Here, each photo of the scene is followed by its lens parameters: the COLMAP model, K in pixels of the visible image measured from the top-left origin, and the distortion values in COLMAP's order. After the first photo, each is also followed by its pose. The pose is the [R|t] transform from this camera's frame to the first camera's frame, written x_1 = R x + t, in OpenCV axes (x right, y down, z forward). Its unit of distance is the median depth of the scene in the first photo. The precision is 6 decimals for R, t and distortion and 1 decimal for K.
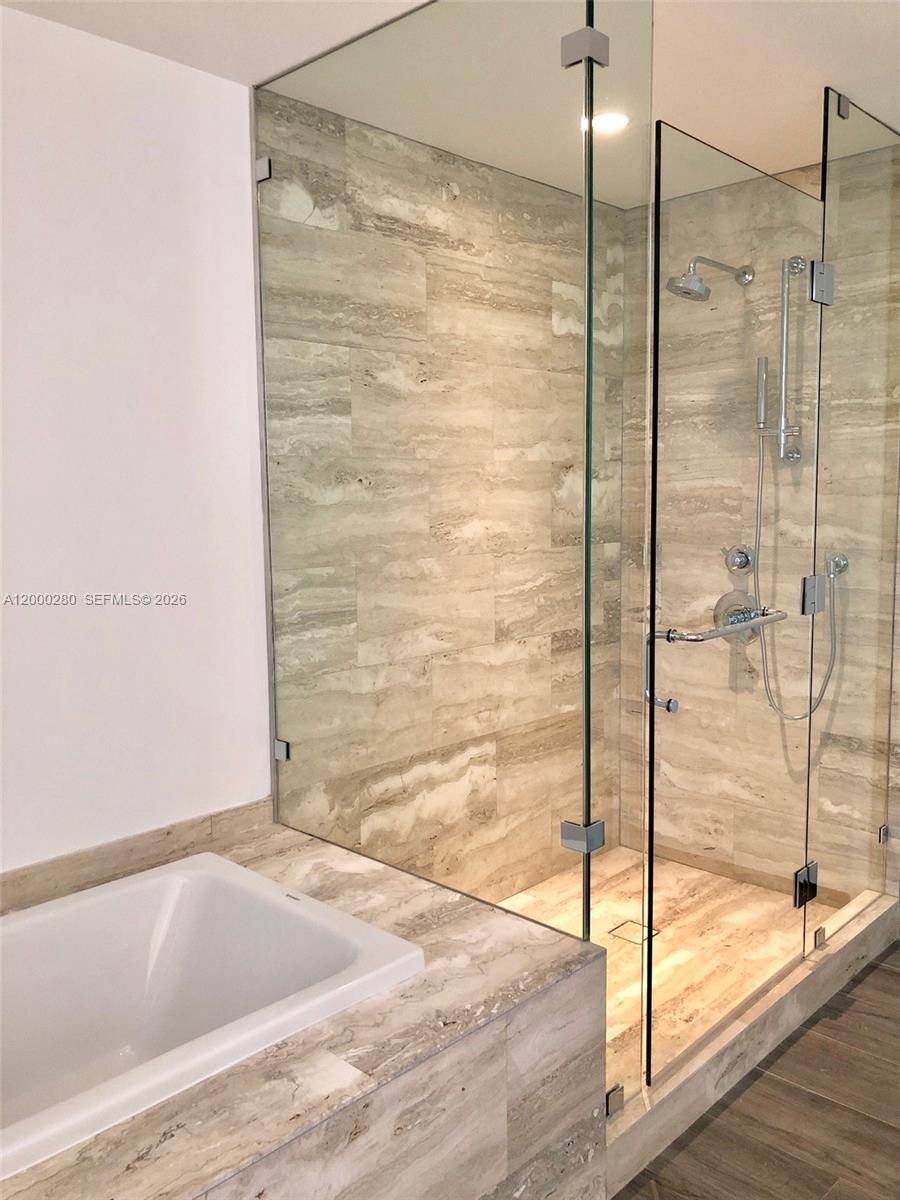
lens RADIAL K [[996.8, 0, 419.9], [0, 996.8, 610.1], [0, 0, 1]] dist [0.054712, -0.052921]
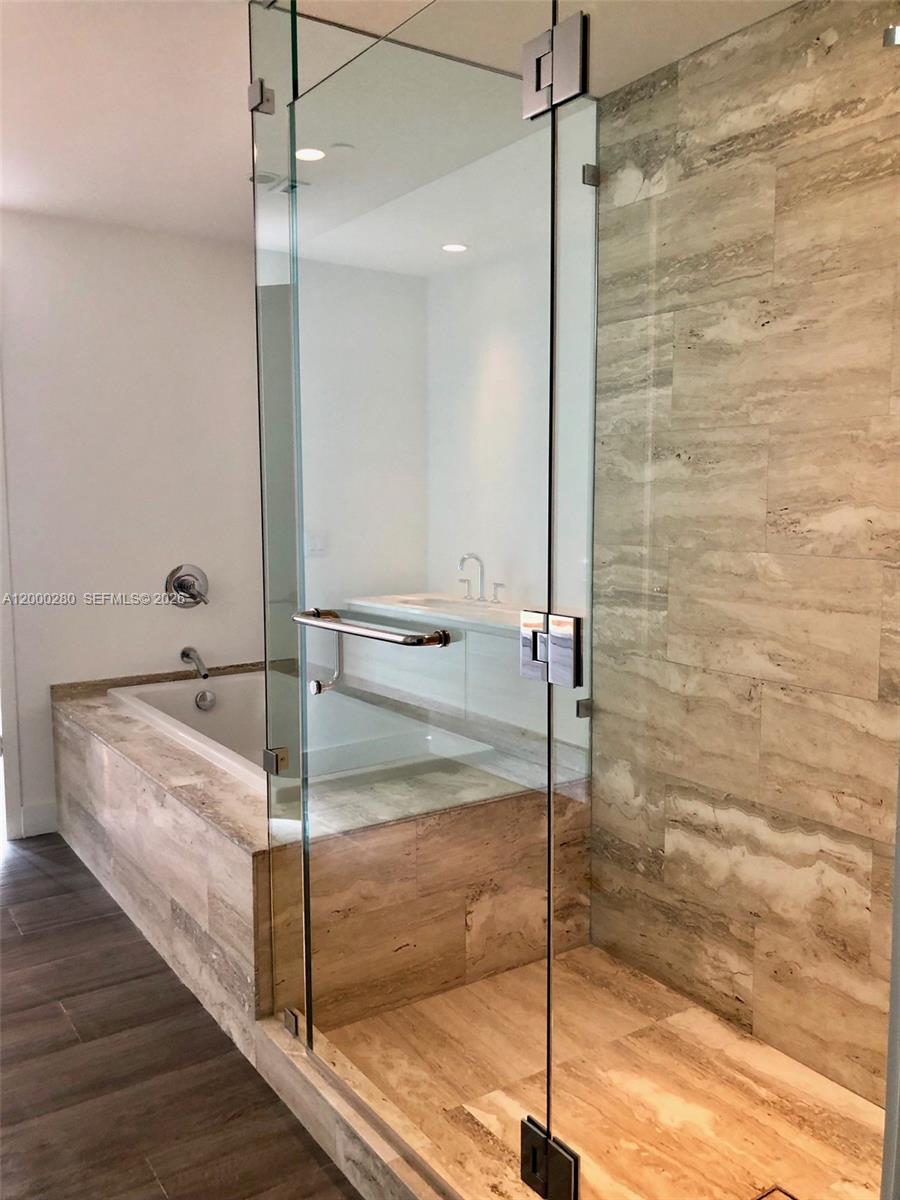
lens RADIAL K [[996.8, 0, 440.4], [0, 996.8, 599.6], [0, 0, 1]] dist [0.054712, -0.052921]
pose [[-0.207948, 0.117529, -0.971053, 0.855780], [-0.113249, 0.983186, 0.143249, -0.104205], [0.971562, 0.139759, -0.191142, 0.953667]]
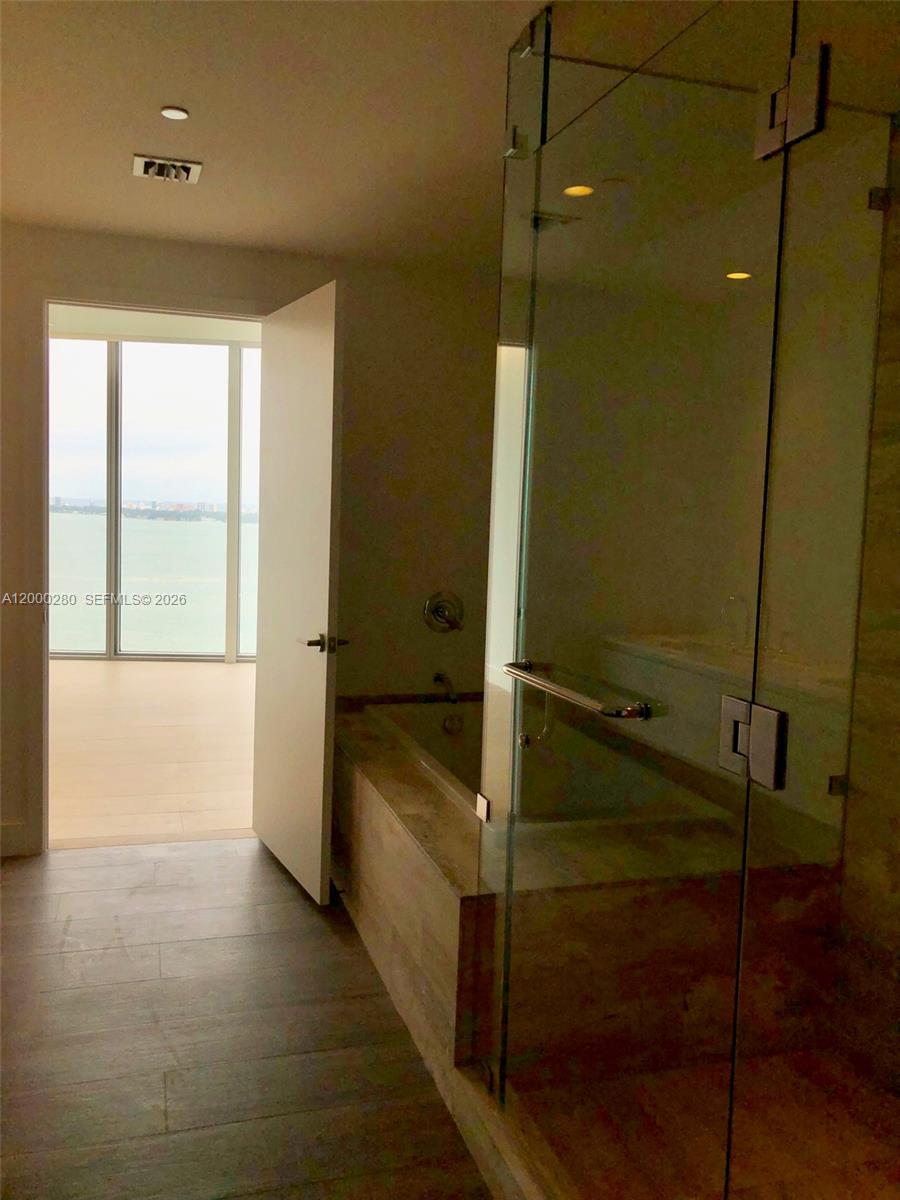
lens RADIAL K [[996.8, 0, 456.0], [0, 996.8, 600.2], [0, 0, 1]] dist [0.054712, -0.052921]
pose [[-0.471409, 0.082135, -0.878082, 0.812338], [-0.135742, 0.977032, 0.164266, -0.134734], [0.871406, 0.196629, -0.449432, 0.991562]]
